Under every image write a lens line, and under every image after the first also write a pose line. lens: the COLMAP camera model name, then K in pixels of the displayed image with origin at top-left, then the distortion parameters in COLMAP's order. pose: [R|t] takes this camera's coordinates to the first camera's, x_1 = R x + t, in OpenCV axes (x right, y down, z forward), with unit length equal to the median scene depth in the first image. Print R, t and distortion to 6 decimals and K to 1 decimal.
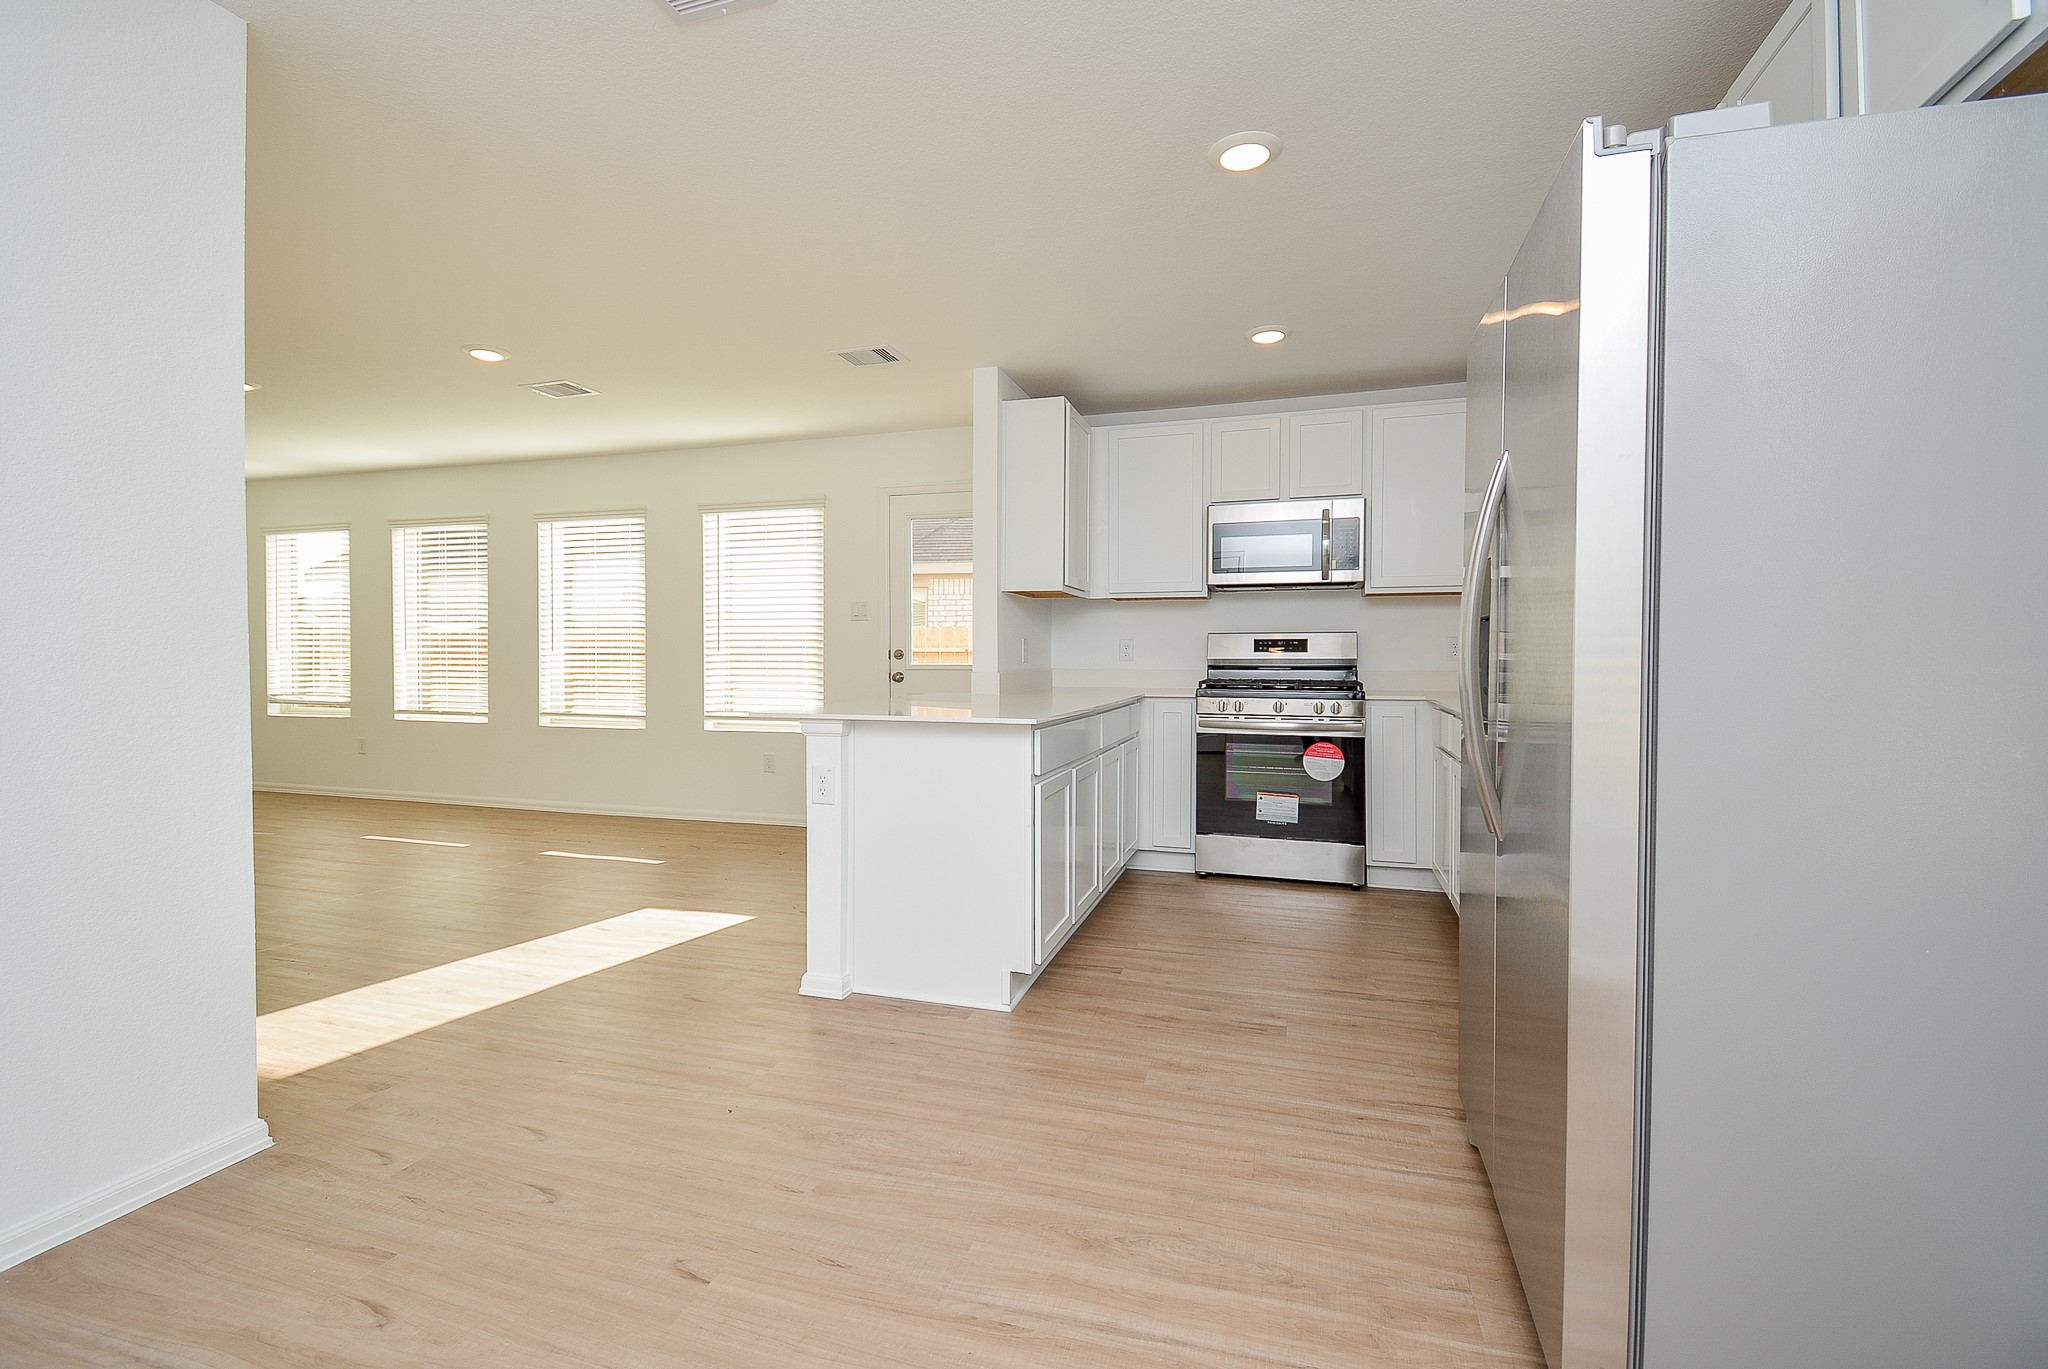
lens RADIAL K [[898.7, 0, 1004.1], [0, 898.7, 673.5], [0, 0, 1]] dist [0.035319, -0.026556]
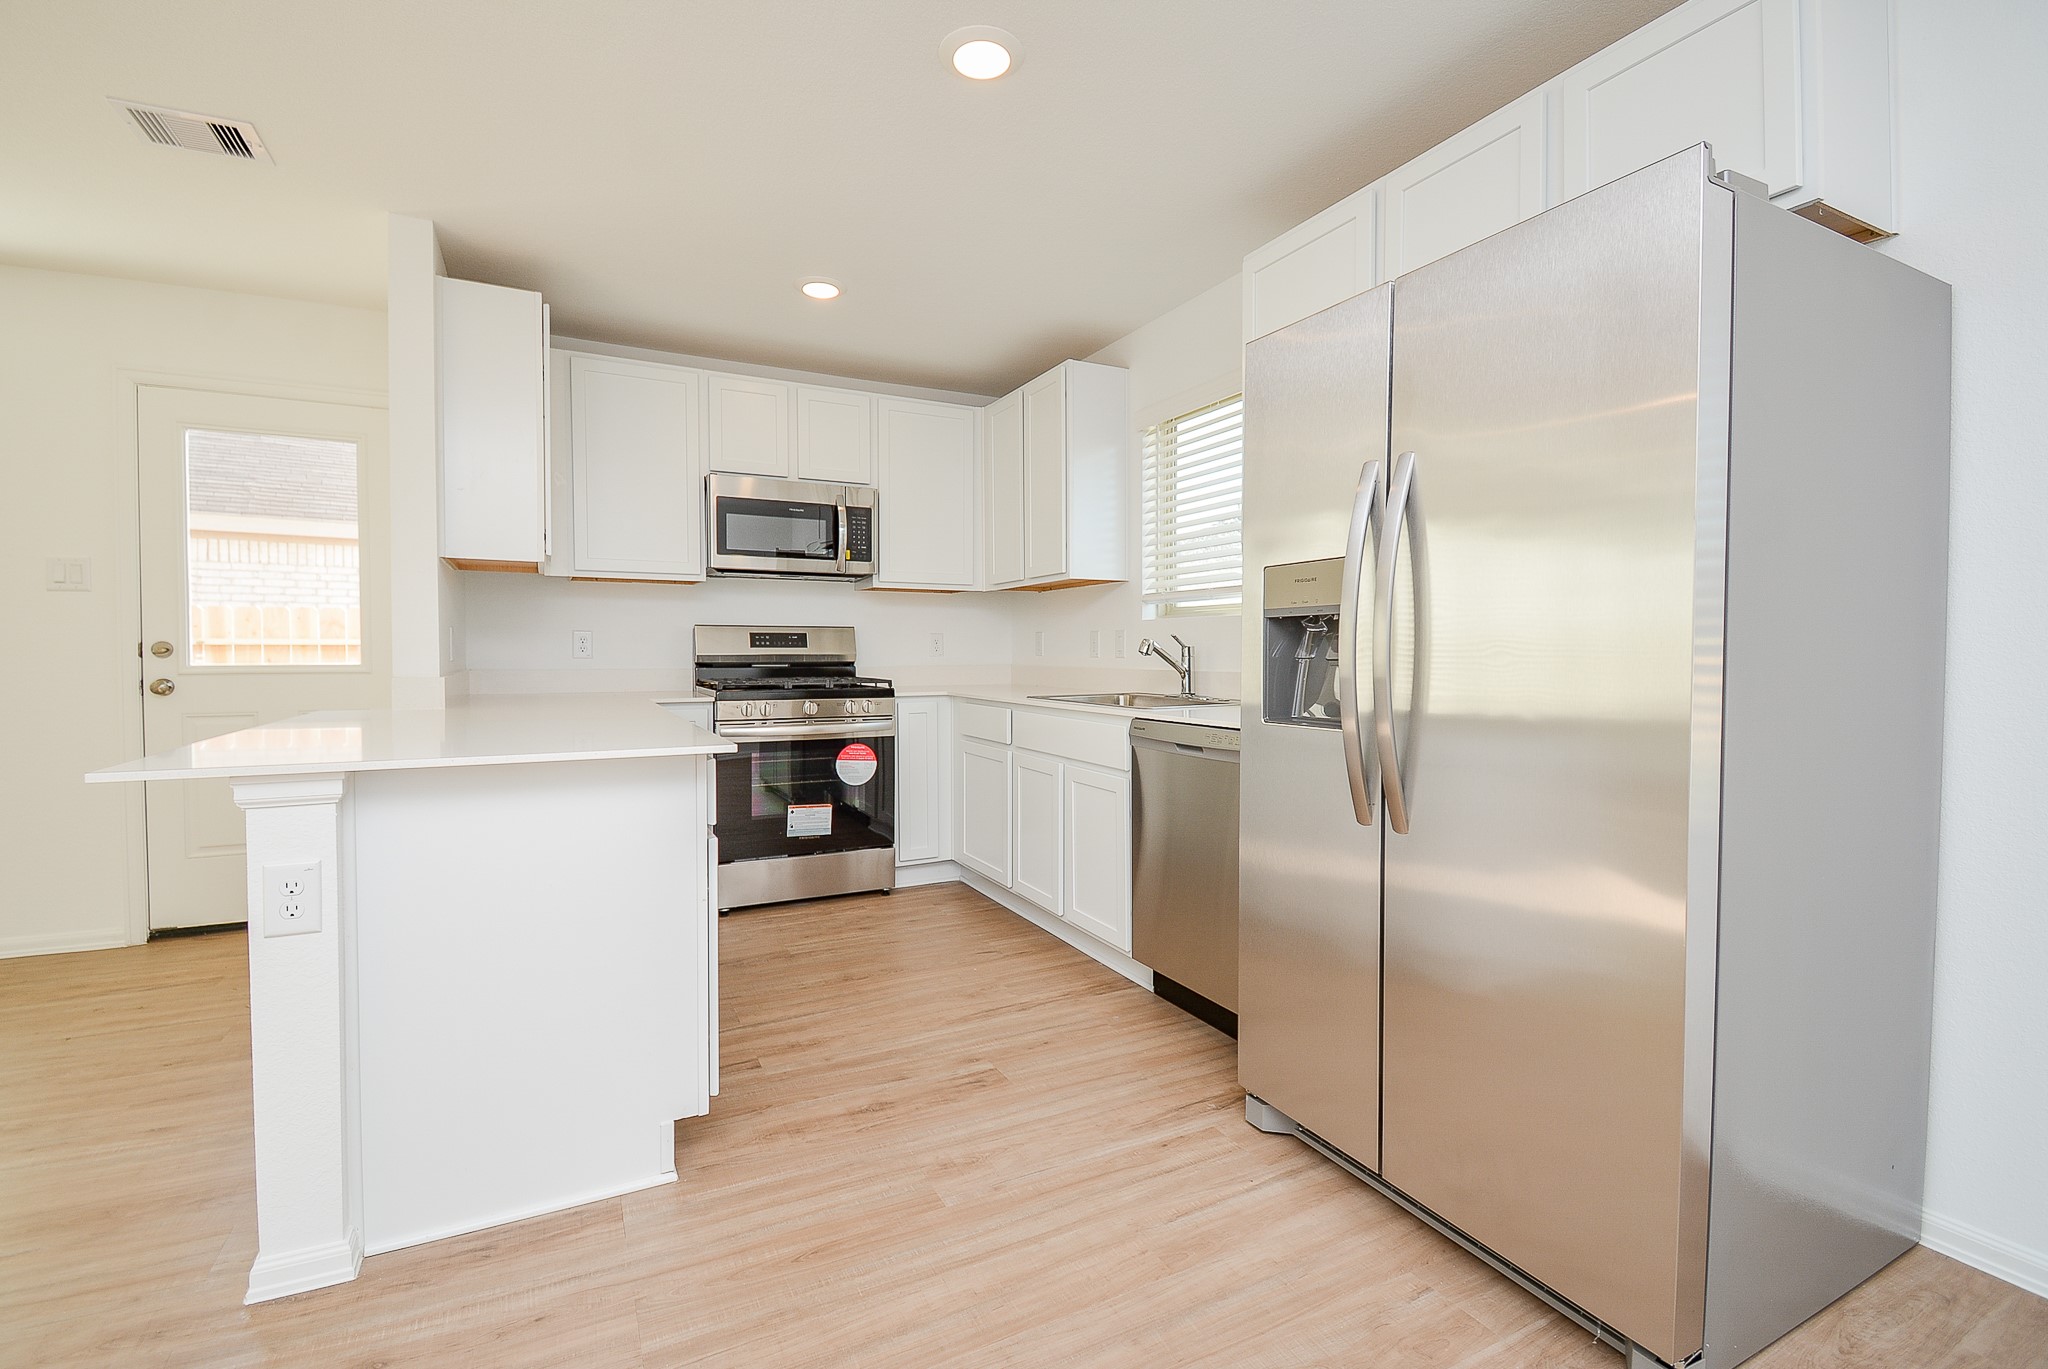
lens RADIAL K [[898.7, 0, 1004.1], [0, 898.7, 673.5], [0, 0, 1]] dist [0.035319, -0.026556]
pose [[0.713283, -0.019261, 0.700612, -0.280093], [0.013849, 0.999814, 0.013387, -0.010568], [-0.700740, 0.000154, 0.713417, 0.332961]]
